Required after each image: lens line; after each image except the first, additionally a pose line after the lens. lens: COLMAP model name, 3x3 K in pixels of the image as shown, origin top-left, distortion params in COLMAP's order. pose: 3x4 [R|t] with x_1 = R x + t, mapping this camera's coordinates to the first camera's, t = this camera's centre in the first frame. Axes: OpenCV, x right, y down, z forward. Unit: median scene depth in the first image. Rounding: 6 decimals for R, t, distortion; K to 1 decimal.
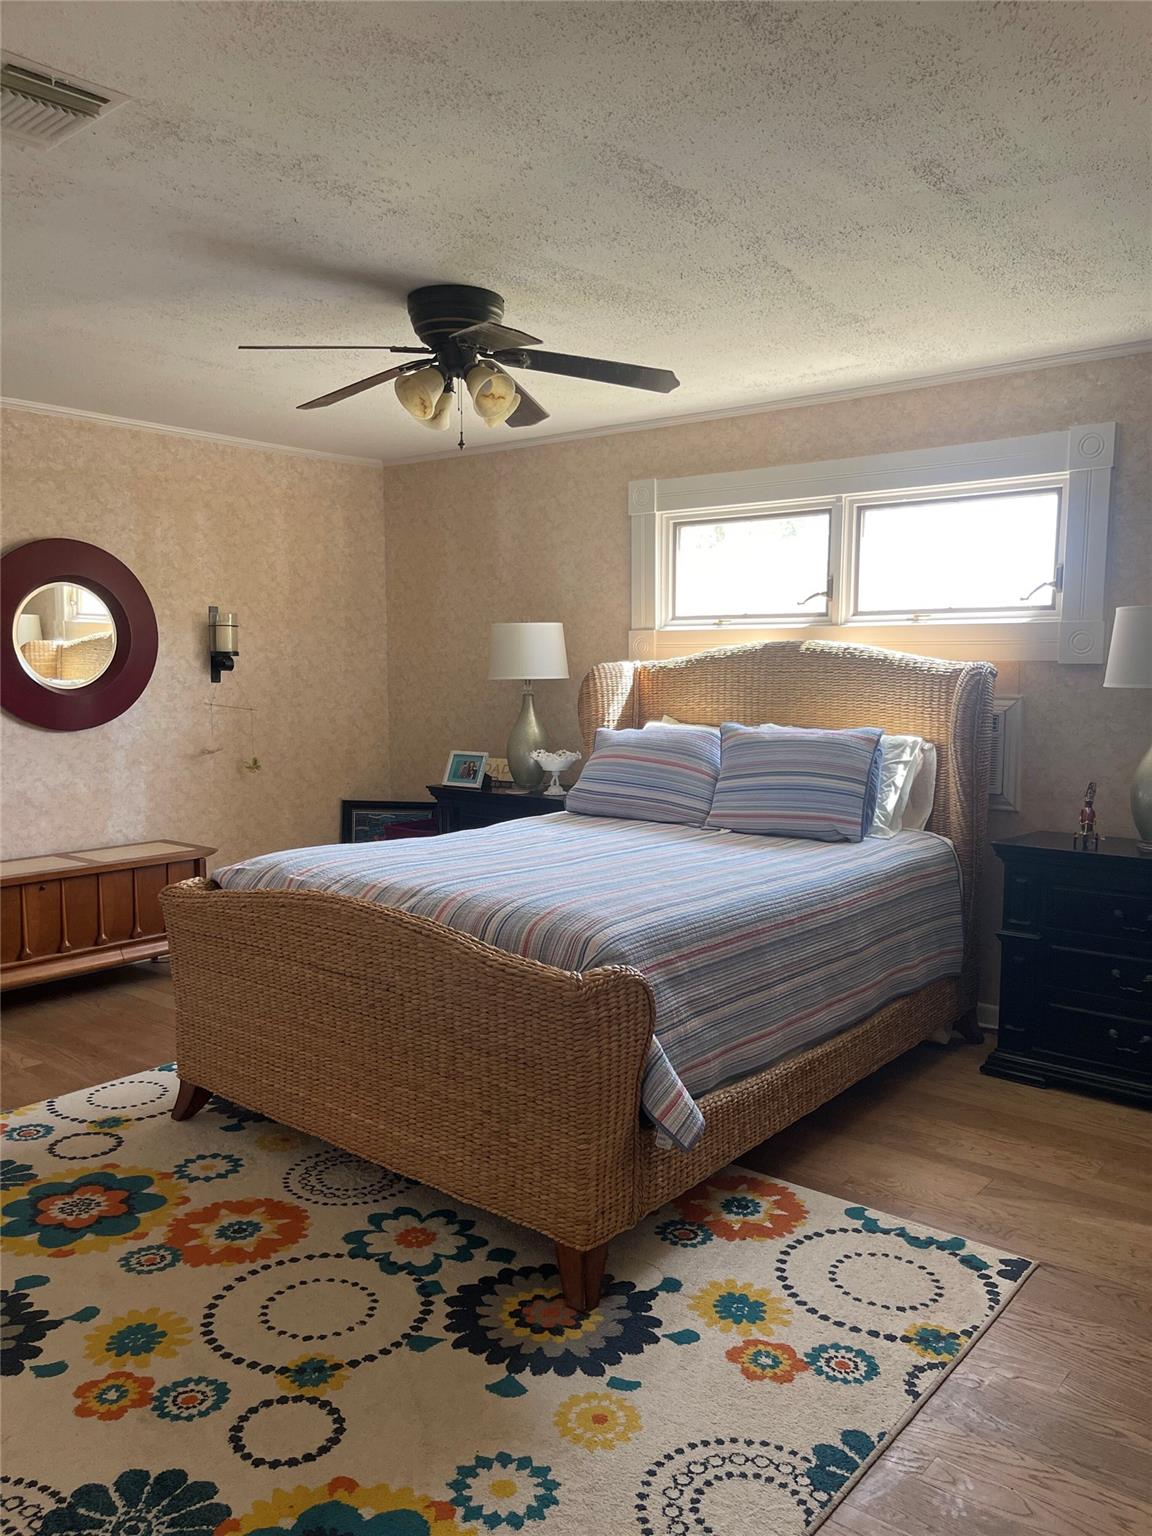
lens RADIAL K [[1157.5, 0, 575.0], [0, 1157.5, 792.1], [0, 0, 1]] dist [0.055850, -0.003941]
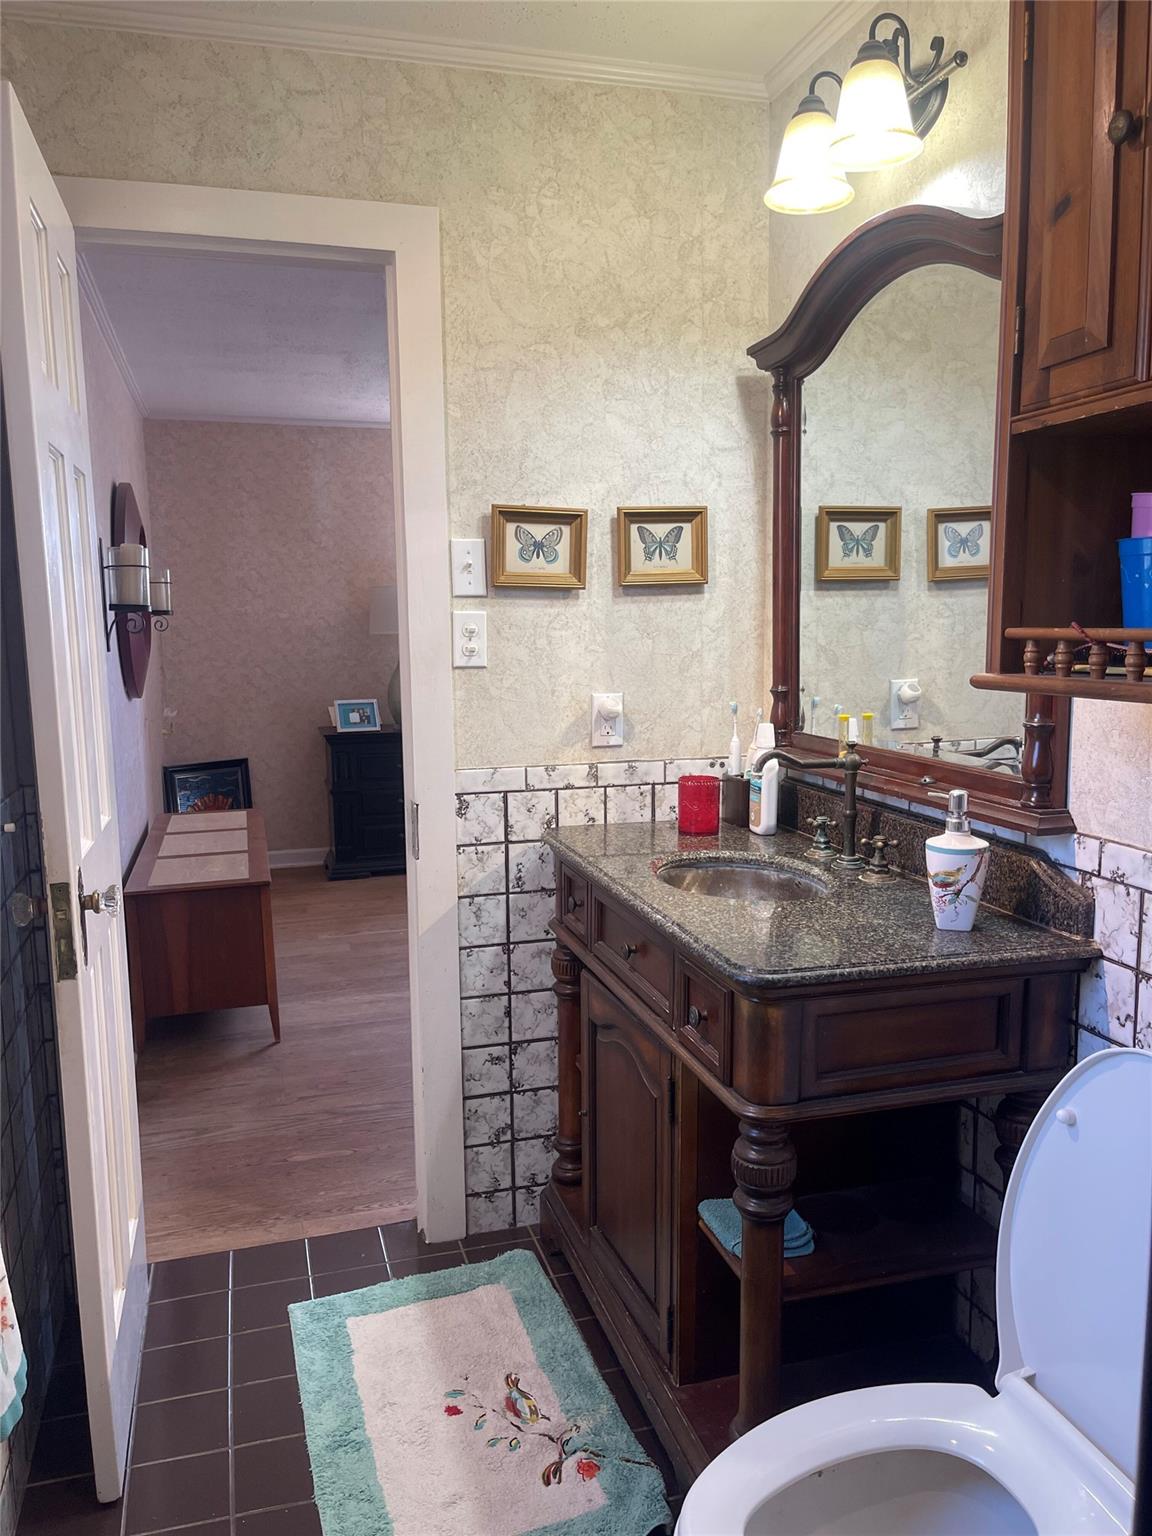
lens RADIAL K [[1157.5, 0, 575.0], [0, 1157.5, 792.1], [0, 0, 1]] dist [0.055850, -0.003941]
pose [[0.571468, -0.144255, 0.807846, -0.860418], [0.102921, 0.989254, 0.103843, -0.040093], [-0.814145, 0.023802, 0.580174, 0.169076]]
